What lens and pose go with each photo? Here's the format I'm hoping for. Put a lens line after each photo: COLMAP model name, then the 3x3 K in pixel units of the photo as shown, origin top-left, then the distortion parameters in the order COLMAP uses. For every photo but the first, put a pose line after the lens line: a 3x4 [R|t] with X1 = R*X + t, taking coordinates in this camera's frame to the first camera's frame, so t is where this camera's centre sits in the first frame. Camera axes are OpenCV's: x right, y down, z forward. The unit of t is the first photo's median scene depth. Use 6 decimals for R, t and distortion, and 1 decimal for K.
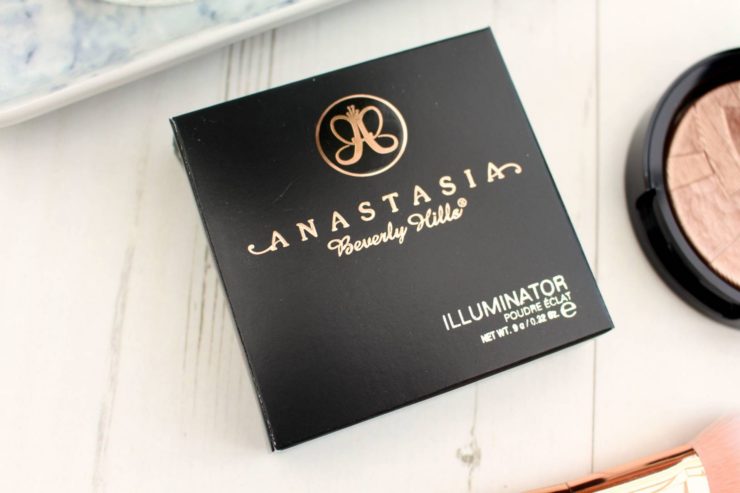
lens RADIAL K [[762.0, 0, 370.0], [0, 762.0, 246.5], [0, 0, 1]] dist [-0.162995, 0.142790]
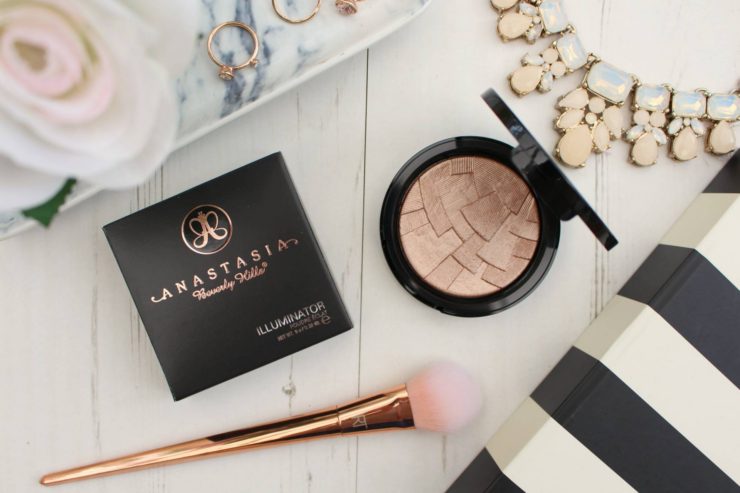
lens RADIAL K [[762.0, 0, 370.0], [0, 762.0, 246.5], [0, 0, 1]] dist [-0.162995, 0.142790]
pose [[0.996781, -0.057173, -0.056202, 0.481074], [0.069144, 0.967881, 0.241713, -0.524449], [0.040578, -0.244821, 0.968719, -0.736778]]
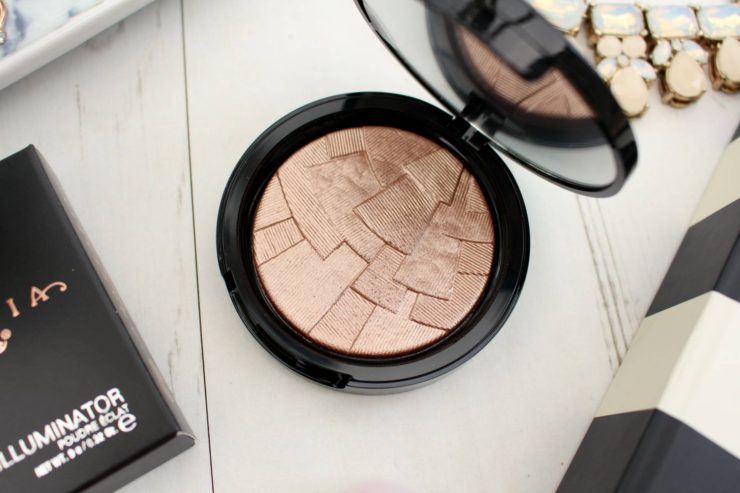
lens RADIAL K [[762.0, 0, 370.0], [0, 762.0, 246.5], [0, 0, 1]] dist [-0.162995, 0.142790]
pose [[0.976599, -0.206149, 0.061296, 0.548804], [0.210040, 0.975479, -0.065753, -0.007363], [-0.046238, 0.077089, 0.995951, 0.027993]]
